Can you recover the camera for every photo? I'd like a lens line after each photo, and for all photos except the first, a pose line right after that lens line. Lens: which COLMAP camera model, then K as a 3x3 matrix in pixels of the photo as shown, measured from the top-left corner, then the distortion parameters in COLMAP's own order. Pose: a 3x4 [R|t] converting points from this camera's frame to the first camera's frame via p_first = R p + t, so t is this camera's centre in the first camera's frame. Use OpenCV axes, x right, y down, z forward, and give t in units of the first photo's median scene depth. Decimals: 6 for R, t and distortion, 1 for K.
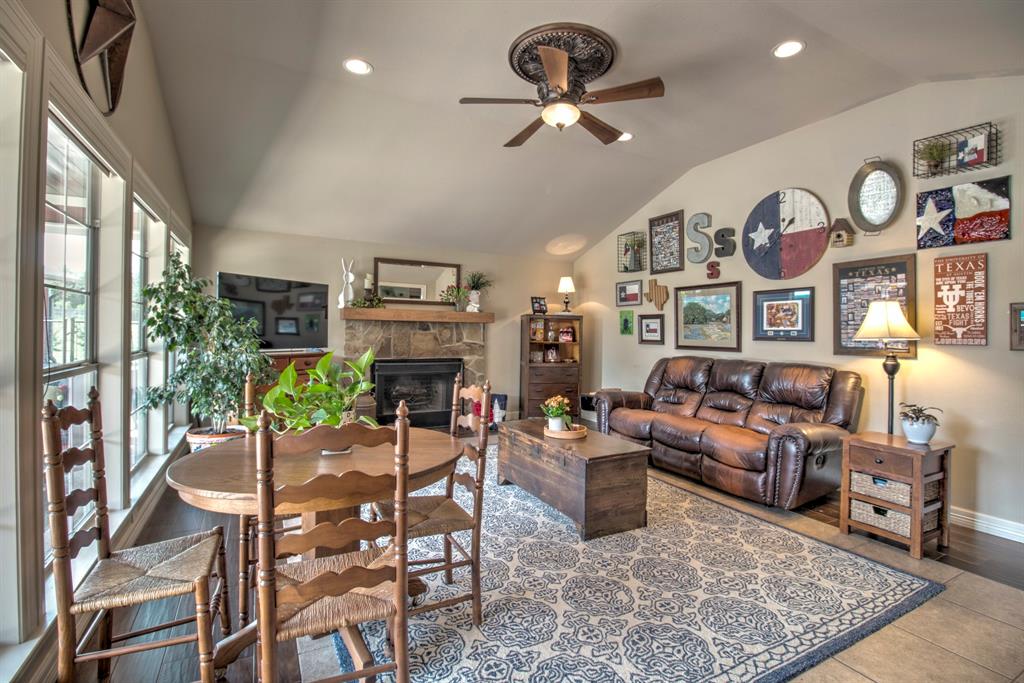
lens RADIAL K [[486.8, 0, 519.8], [0, 486.8, 333.2], [0, 0, 1]] dist [-0.000999, -0.017550]
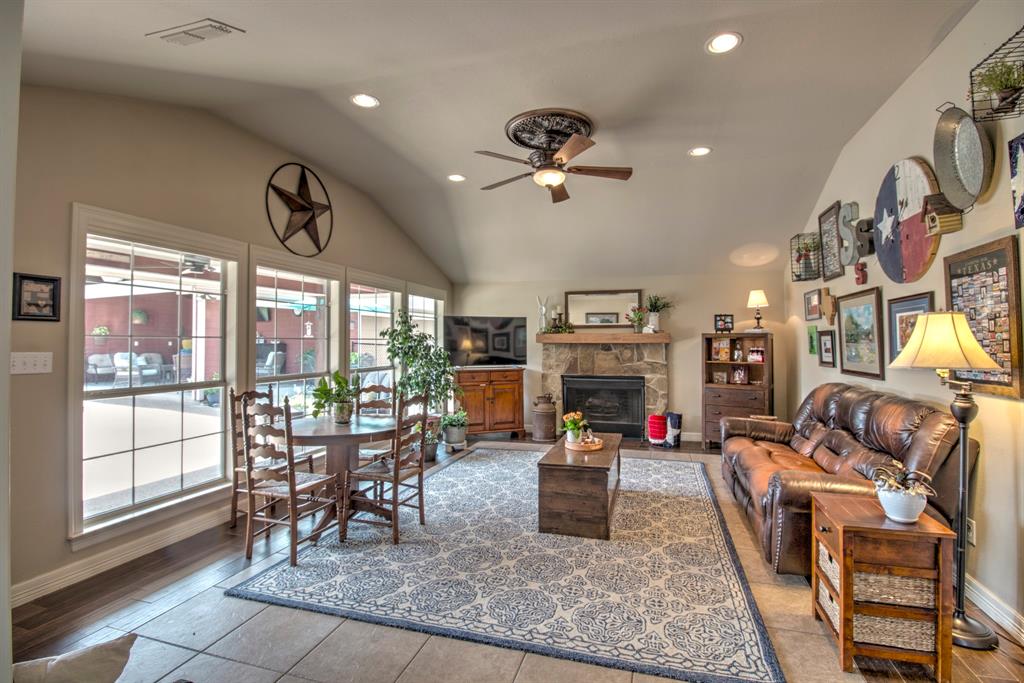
lens RADIAL K [[486.8, 0, 519.8], [0, 486.8, 333.2], [0, 0, 1]] dist [-0.000999, -0.017550]
pose [[0.701283, -0.030414, -0.712234, 0.591055], [0.011432, 0.999441, -0.031423, -0.016826], [0.712792, 0.013894, 0.701238, 0.070618]]
